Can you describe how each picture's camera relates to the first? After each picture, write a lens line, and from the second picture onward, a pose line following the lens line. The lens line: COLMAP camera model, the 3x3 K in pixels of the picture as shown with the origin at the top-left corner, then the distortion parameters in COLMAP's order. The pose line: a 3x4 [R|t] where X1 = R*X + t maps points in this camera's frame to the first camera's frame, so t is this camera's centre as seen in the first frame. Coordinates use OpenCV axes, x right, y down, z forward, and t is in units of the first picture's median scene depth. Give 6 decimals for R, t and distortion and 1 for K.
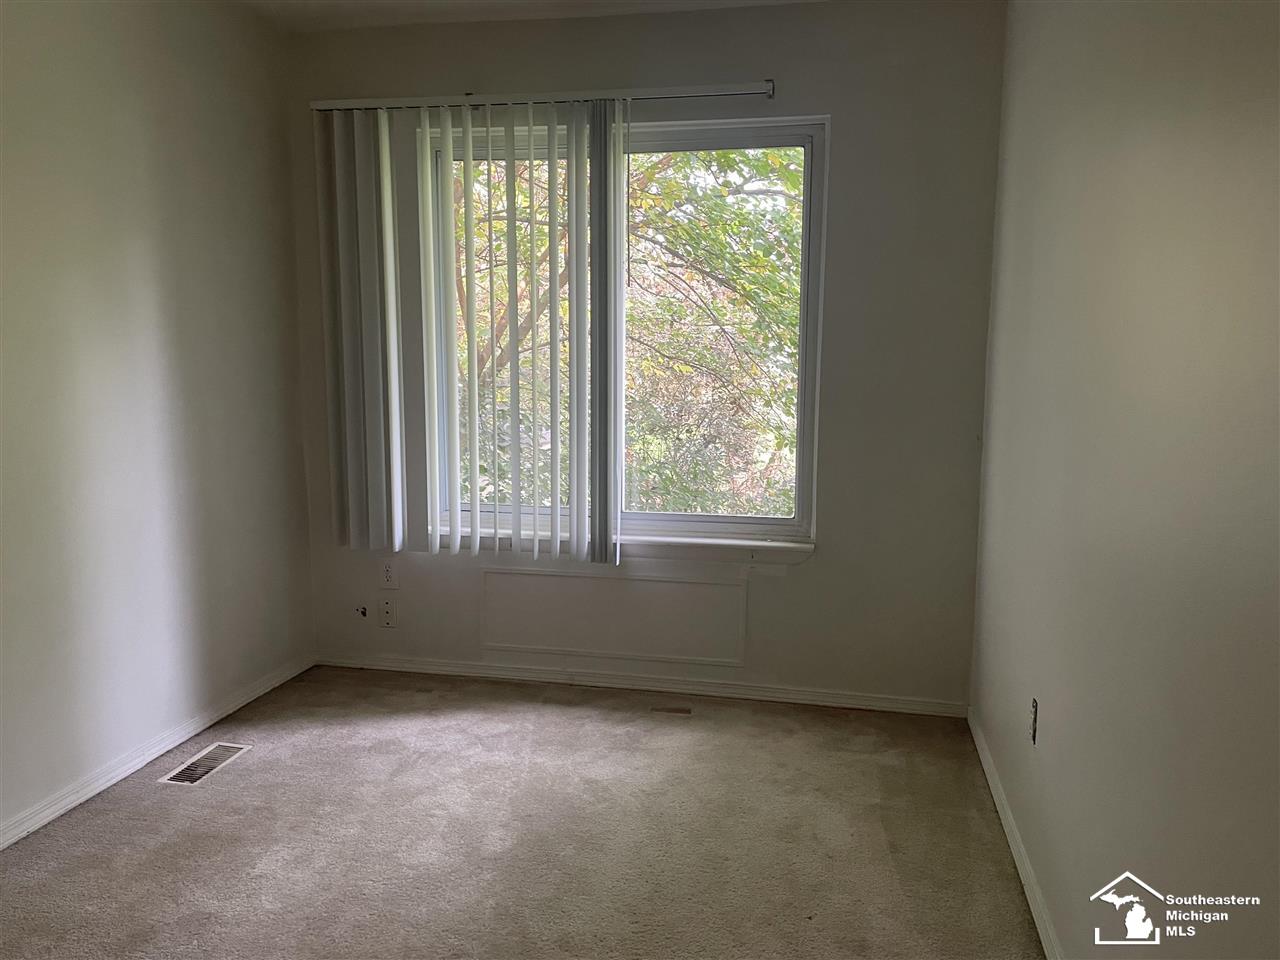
lens RADIAL K [[974.7, 0, 637.6], [0, 974.7, 470.9], [0, 0, 1]] dist [0.099729, -0.127920]
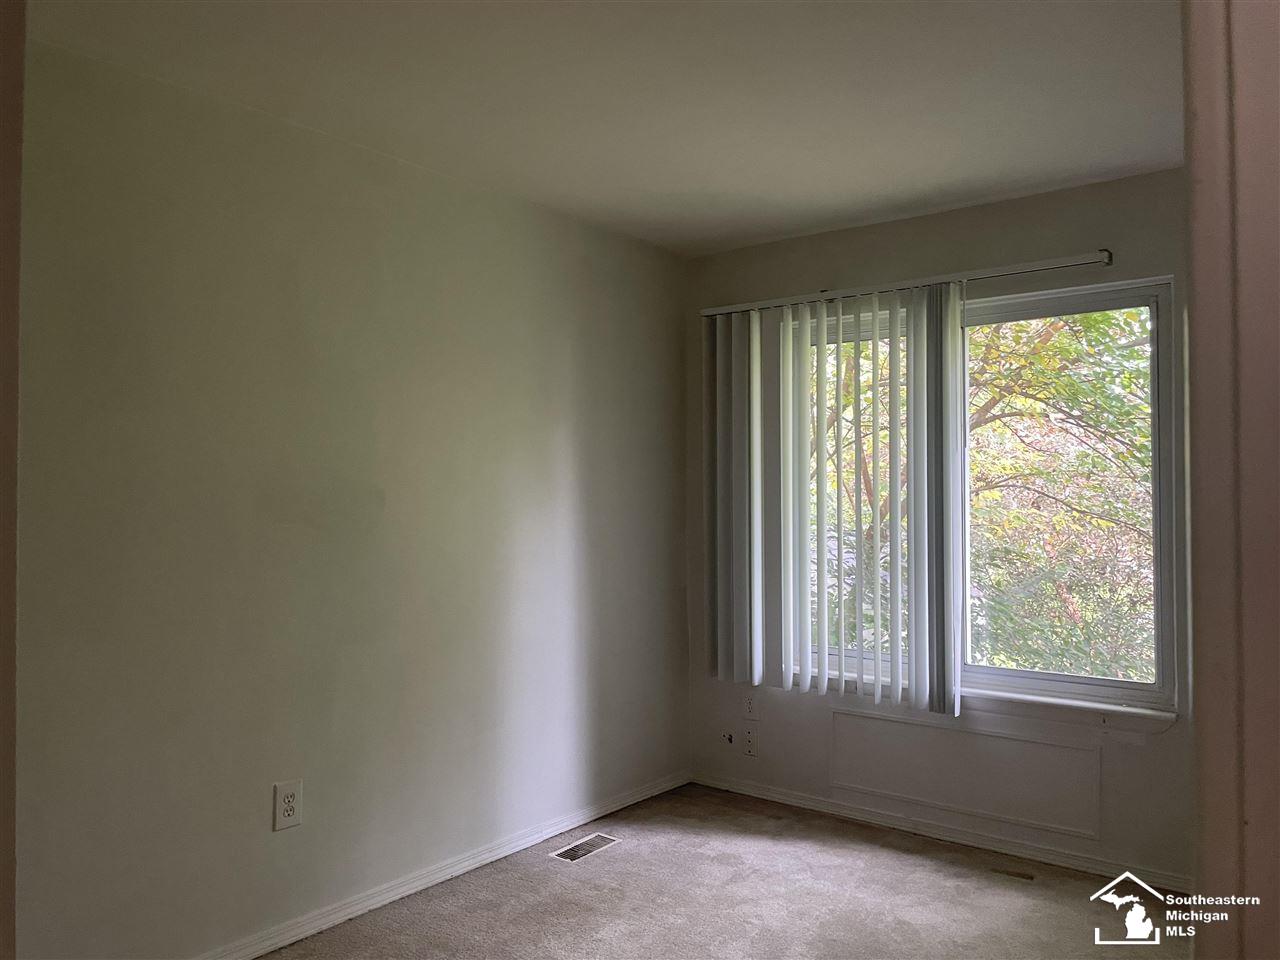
lens RADIAL K [[974.7, 0, 641.9], [0, 974.7, 482.5], [0, 0, 1]] dist [0.099729, -0.127920]
pose [[0.899716, -0.014412, -0.436237, 0.142098], [-0.047232, 0.990371, -0.130132, 0.004204], [0.433912, 0.137687, 0.890372, -0.096986]]
